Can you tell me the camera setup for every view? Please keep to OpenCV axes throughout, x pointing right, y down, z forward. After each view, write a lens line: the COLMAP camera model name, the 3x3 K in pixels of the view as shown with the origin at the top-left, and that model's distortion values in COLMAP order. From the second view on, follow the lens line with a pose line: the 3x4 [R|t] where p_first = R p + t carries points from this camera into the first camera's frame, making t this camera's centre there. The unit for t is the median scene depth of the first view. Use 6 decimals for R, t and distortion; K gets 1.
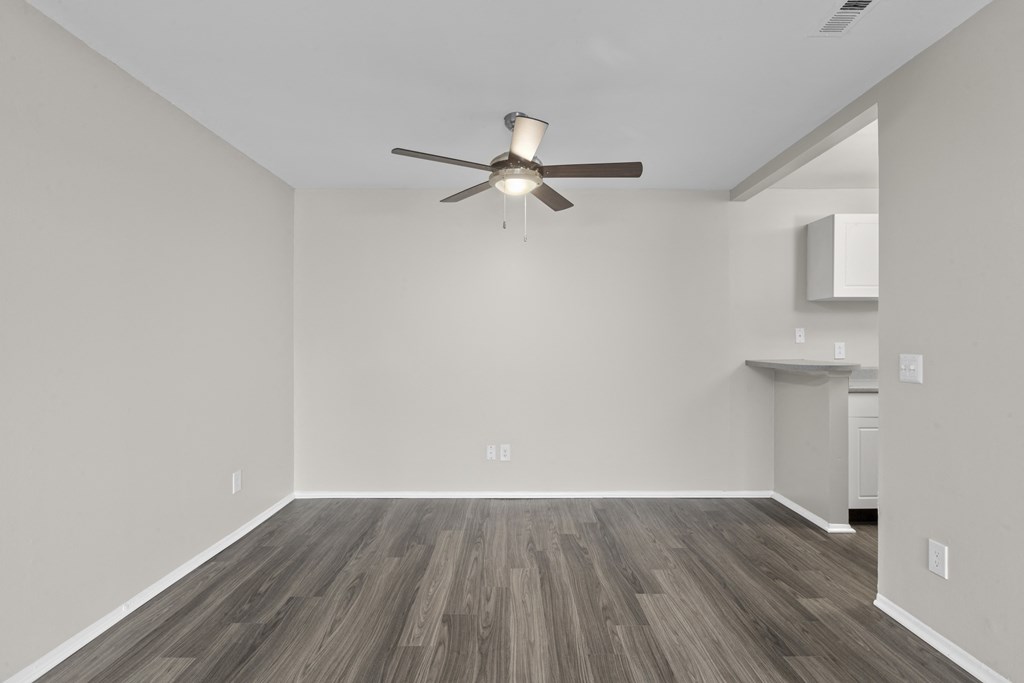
lens RADIAL K [[483.3, 0, 509.7], [0, 483.3, 343.3], [0, 0, 1]] dist [0.000766, -0.001297]
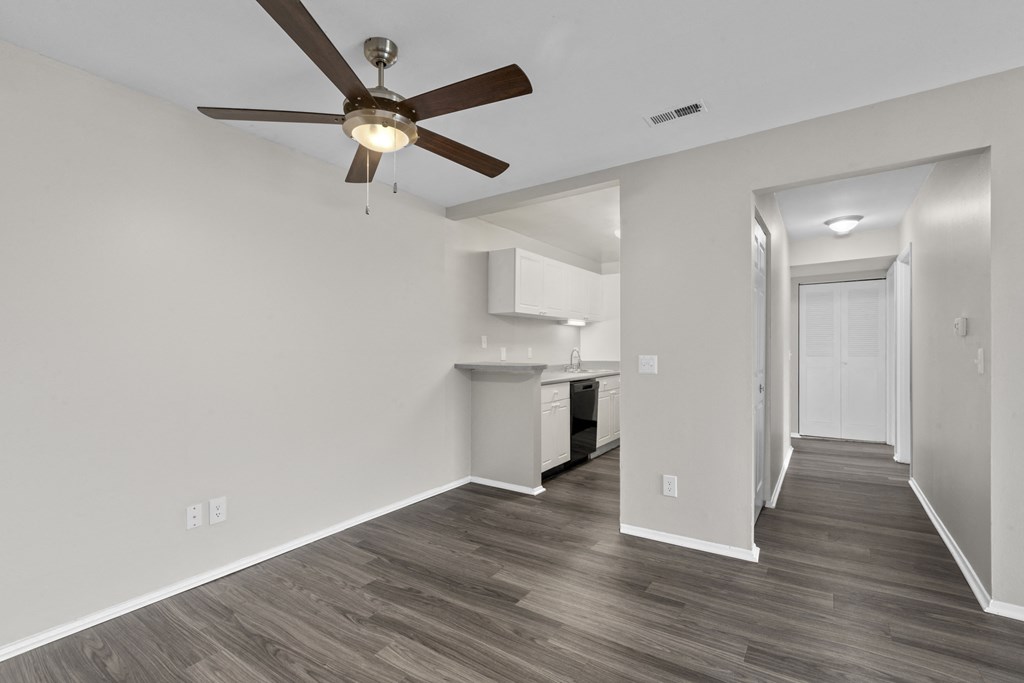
lens RADIAL K [[461.0, 0, 512.6], [0, 461.0, 346.8], [0, 0, 1]] dist [-0.001691, 0.000882]
pose [[0.556021, 0.001066, 0.831168, -0.389807], [0.002949, 0.999990, -0.003255, 0.000110], [-0.831163, 0.004261, 0.556012, 0.364316]]
